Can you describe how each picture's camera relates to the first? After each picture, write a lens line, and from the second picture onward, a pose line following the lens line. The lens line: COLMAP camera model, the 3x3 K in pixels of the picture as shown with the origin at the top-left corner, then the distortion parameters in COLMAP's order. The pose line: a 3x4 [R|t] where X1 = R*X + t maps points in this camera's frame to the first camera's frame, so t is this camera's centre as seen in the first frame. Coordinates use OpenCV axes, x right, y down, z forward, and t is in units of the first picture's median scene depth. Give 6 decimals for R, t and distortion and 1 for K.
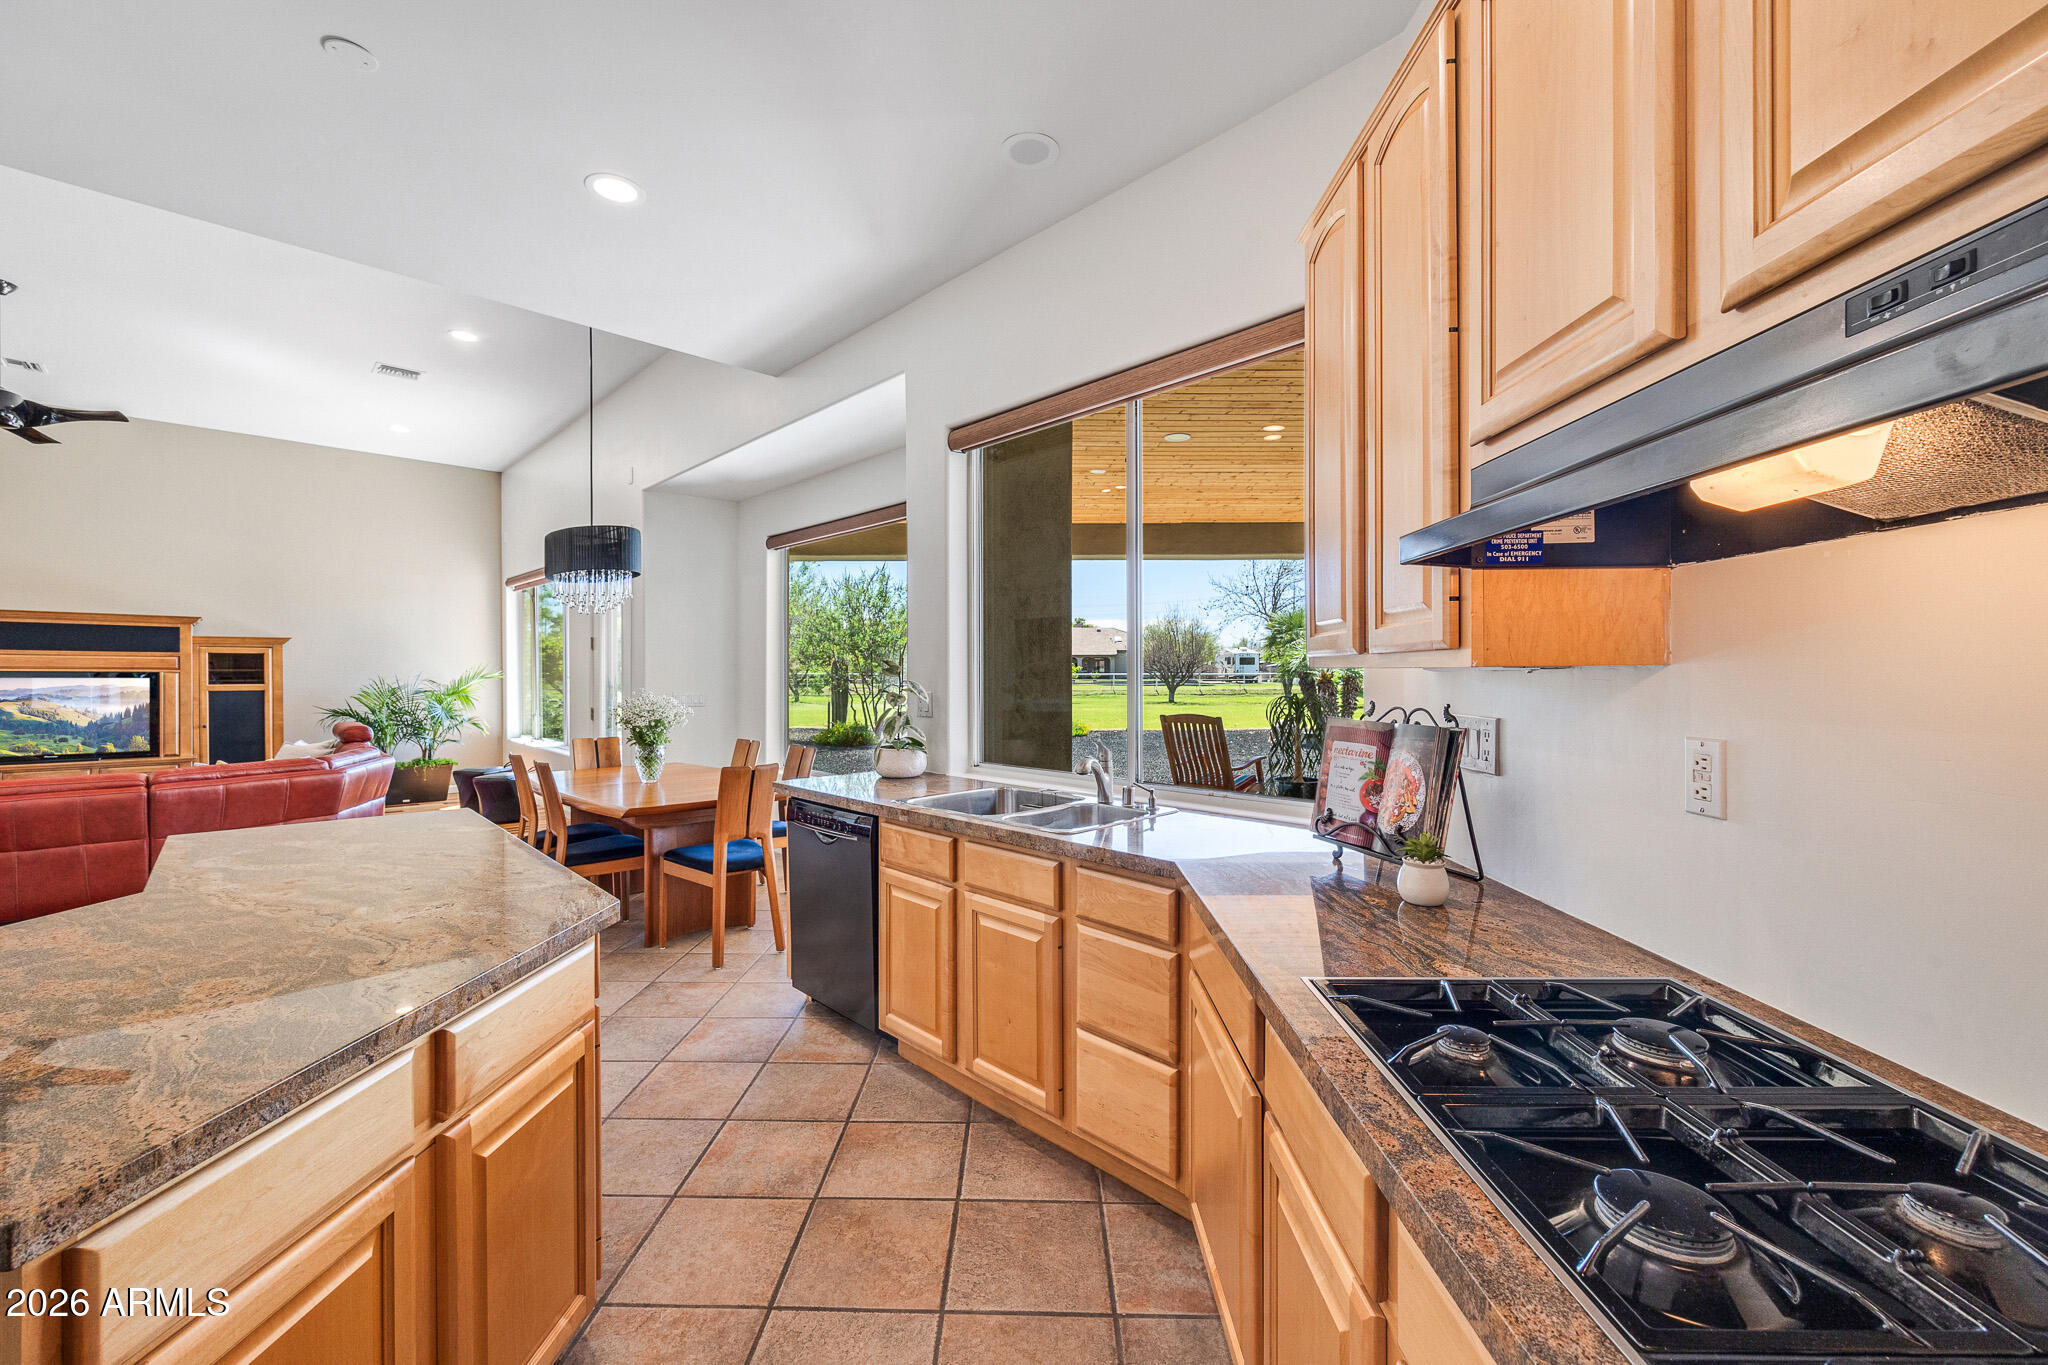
lens RADIAL K [[834.4, 0, 1036.2], [0, 834.4, 684.9], [0, 0, 1]] dist [0.001966, 0.000096]
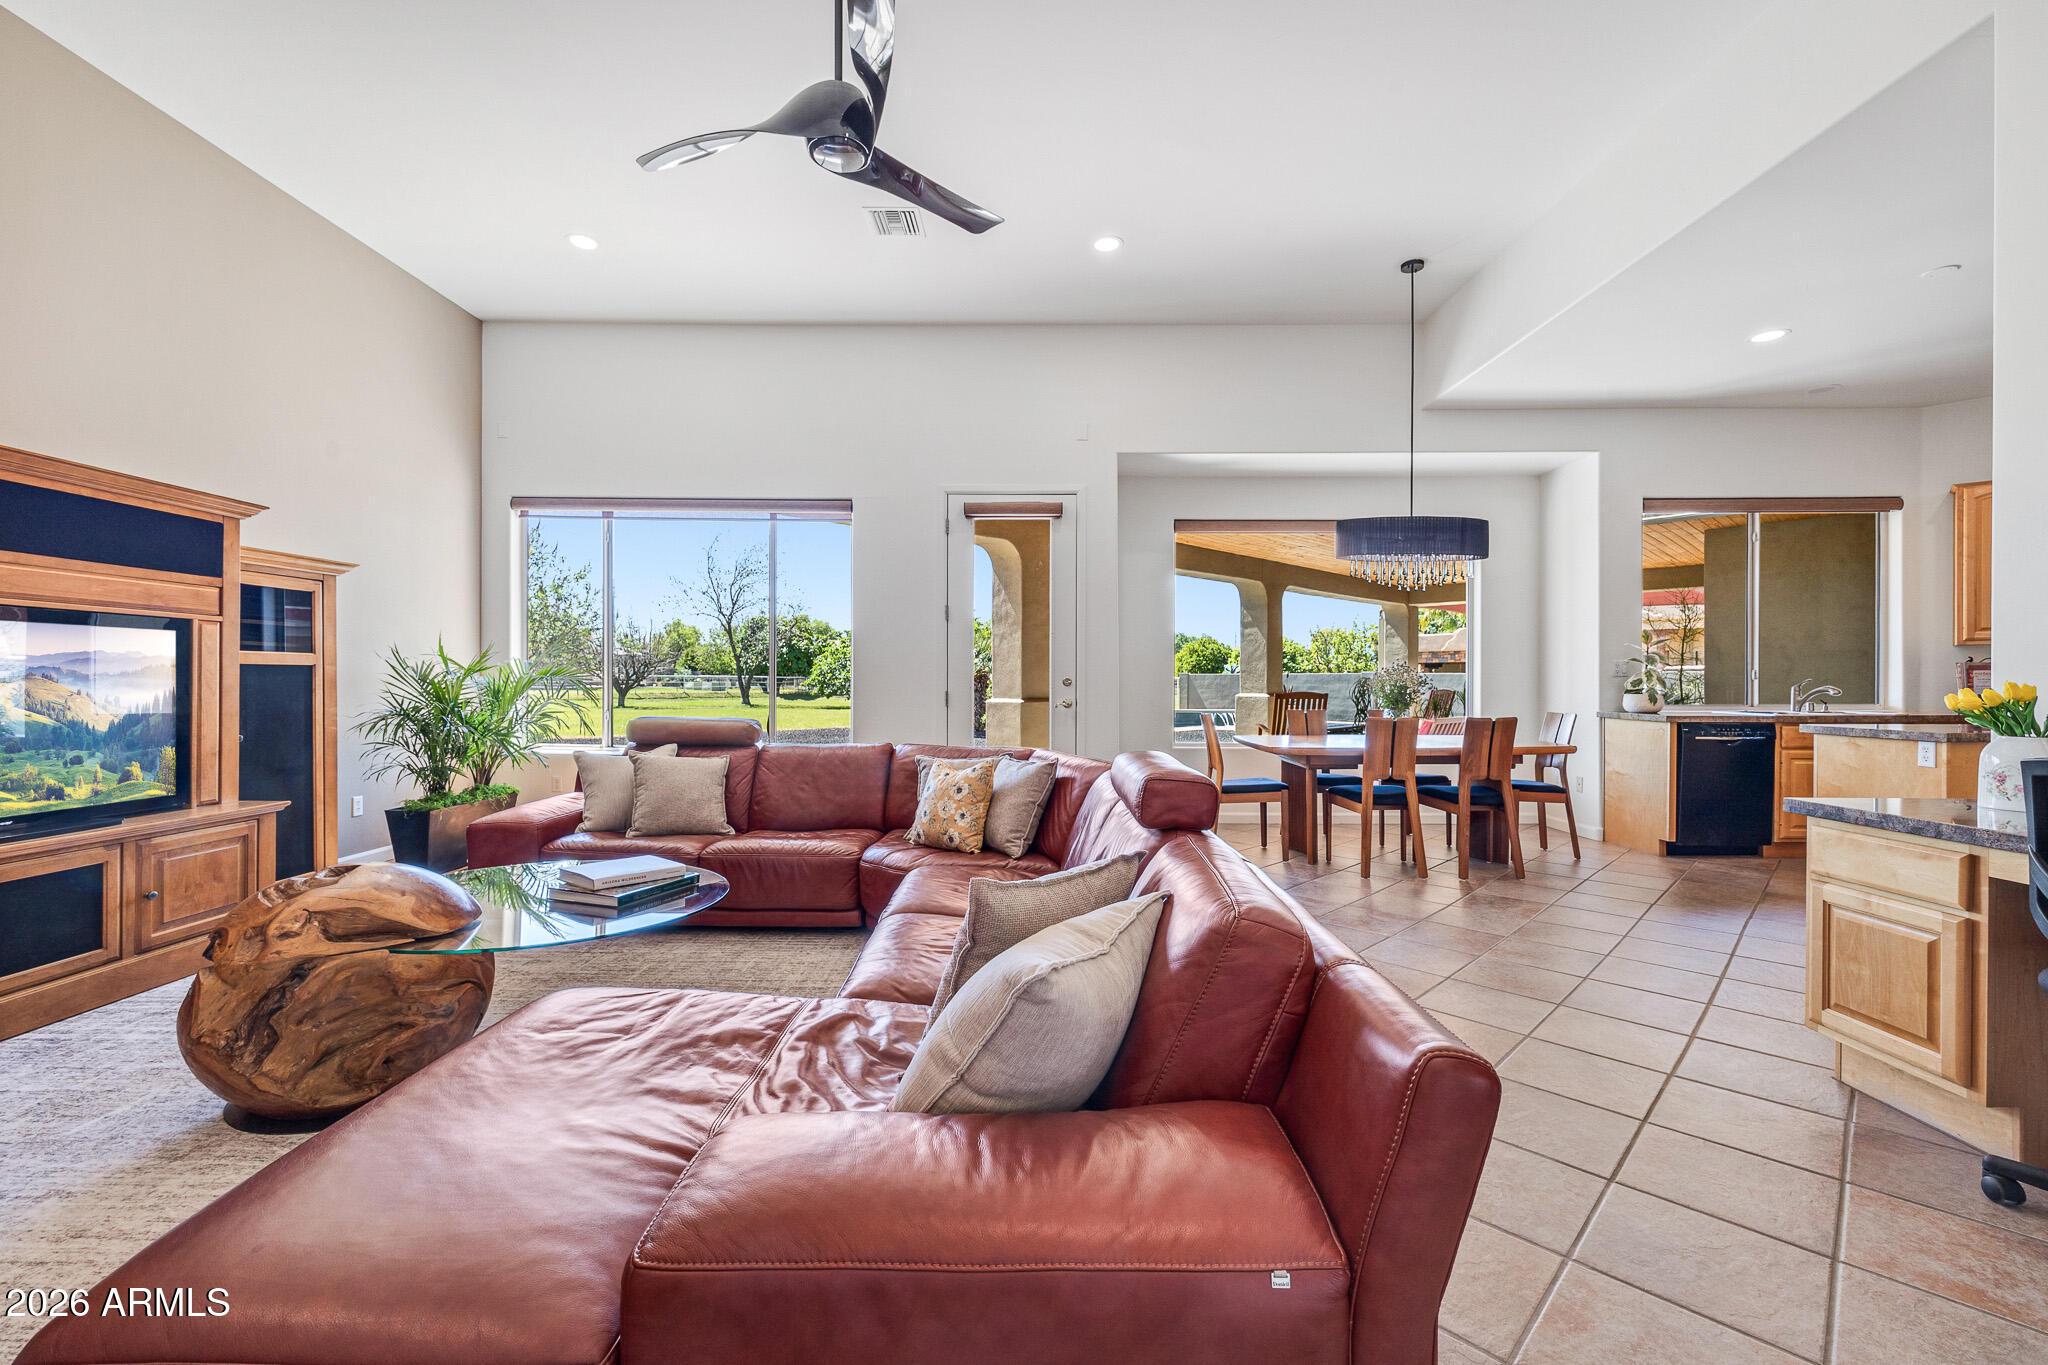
lens RADIAL K [[834.4, 0, 1023.5], [0, 834.4, 684.3], [0, 0, 1]] dist [0.001966, 0.000096]
pose [[0.692614, -0.002921, 0.721302, -1.060692], [0.009887, 0.999936, -0.005444, 0.026577], [-0.721240, 0.010902, 0.692599, 0.372214]]
